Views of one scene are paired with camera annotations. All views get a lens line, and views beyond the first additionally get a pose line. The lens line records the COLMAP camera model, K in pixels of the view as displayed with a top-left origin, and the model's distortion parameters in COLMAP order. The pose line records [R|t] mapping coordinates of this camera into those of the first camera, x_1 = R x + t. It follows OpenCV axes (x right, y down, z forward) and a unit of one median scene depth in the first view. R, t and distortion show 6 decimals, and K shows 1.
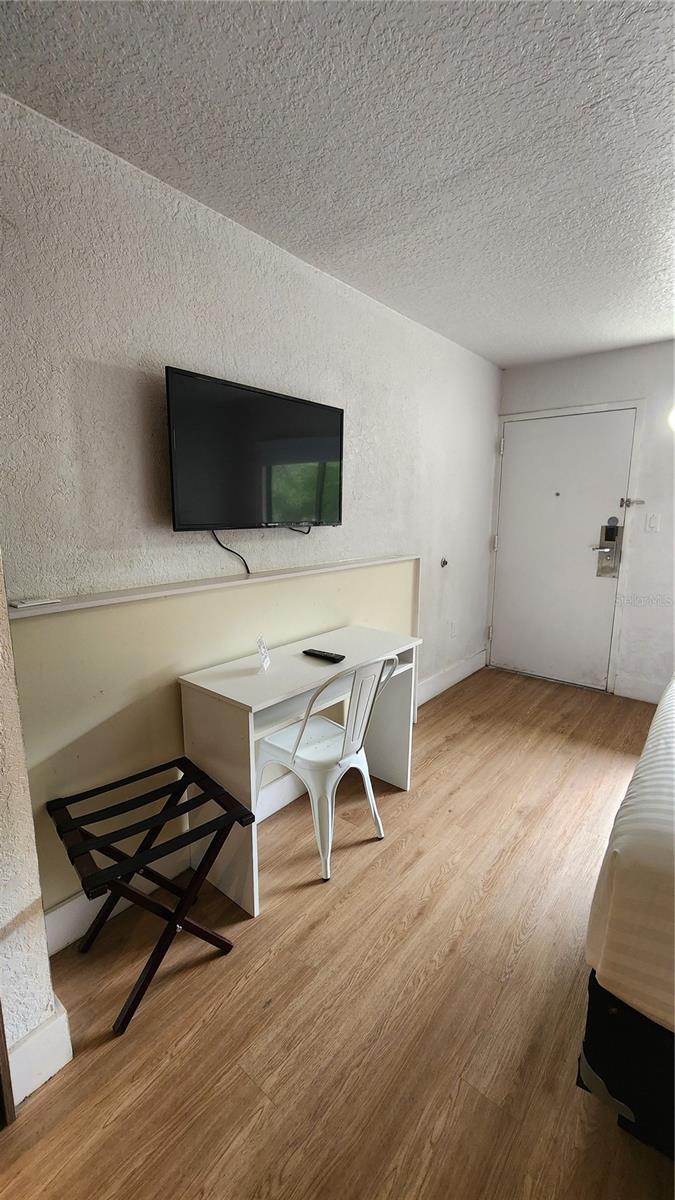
lens RADIAL K [[494.9, 0, 340.2], [0, 494.9, 602.8], [0, 0, 1]] dist [0.000450, -0.000002]
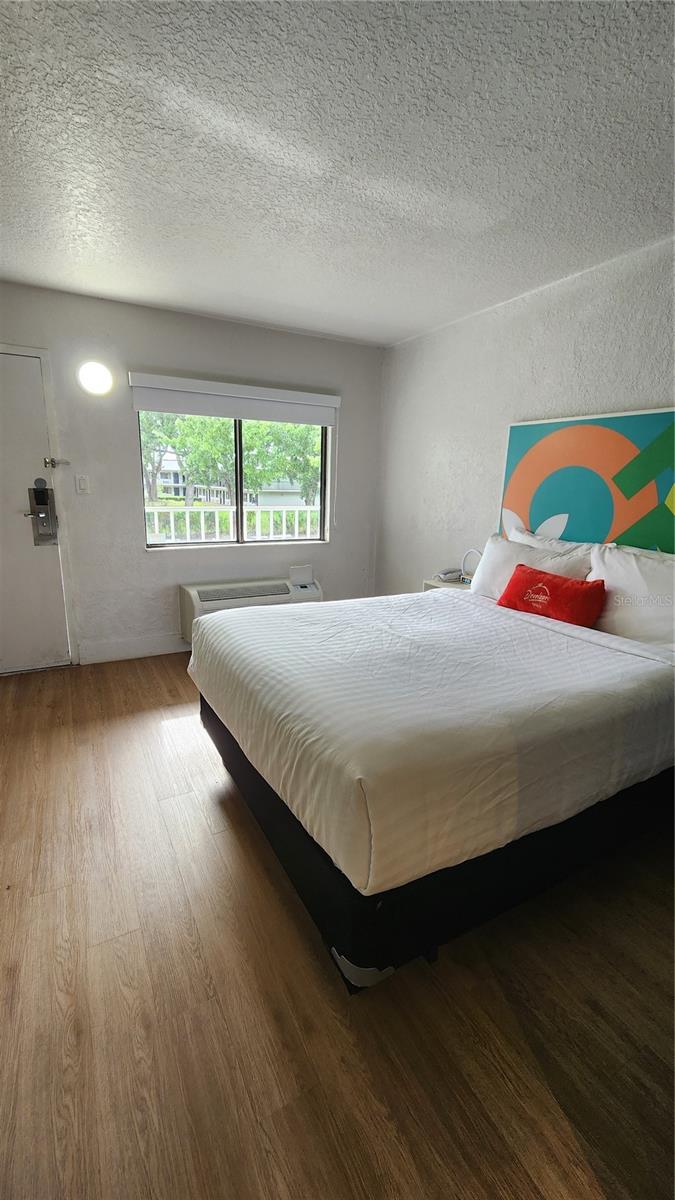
lens RADIAL K [[490.4, 0, 340.2], [0, 490.4, 597.8], [0, 0, 1]] dist [0.000567, -0.000076]
pose [[0.369663, -0.204619, 0.906356, -0.106798], [0.149567, 0.975834, 0.159303, -0.021392], [-0.917049, 0.076672, 0.391334, 0.164342]]
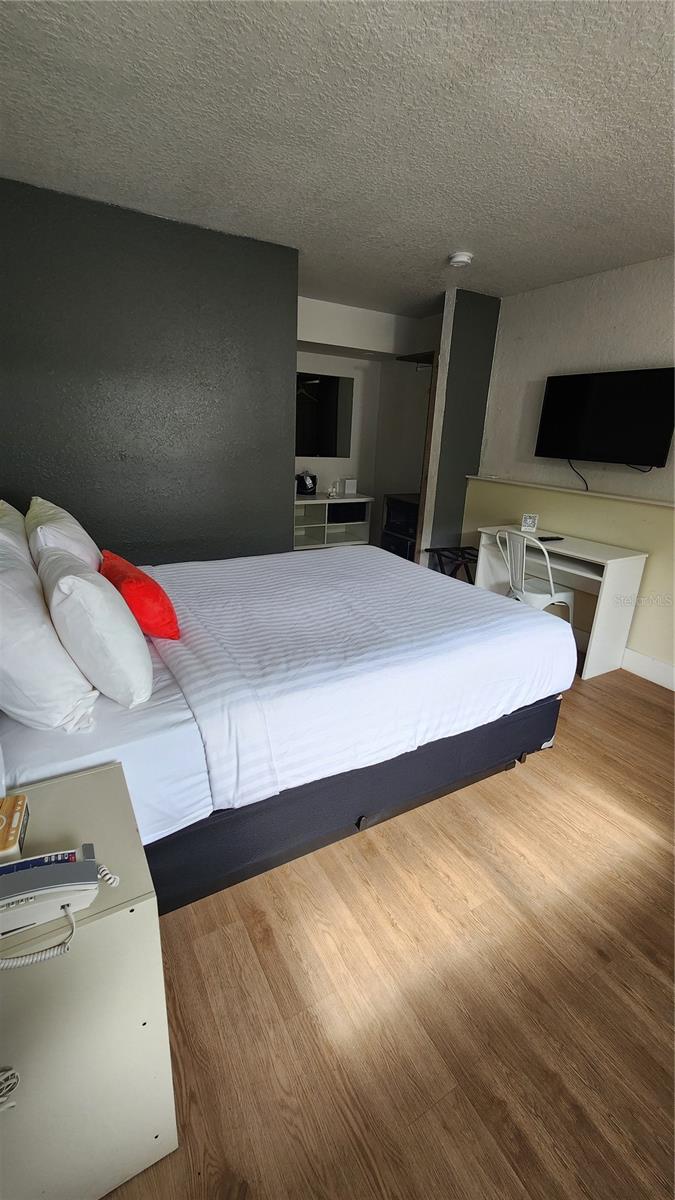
lens RADIAL K [[496.2, 0, 340.4], [0, 496.2, 591.2], [0, 0, 1]] dist [0.002404, 0.000442]
pose [[-0.352365, 0.272783, -0.895225, 1.024070], [-0.212622, 0.908228, 0.360434, -0.106489], [0.911390, 0.317349, -0.262028, 0.505095]]
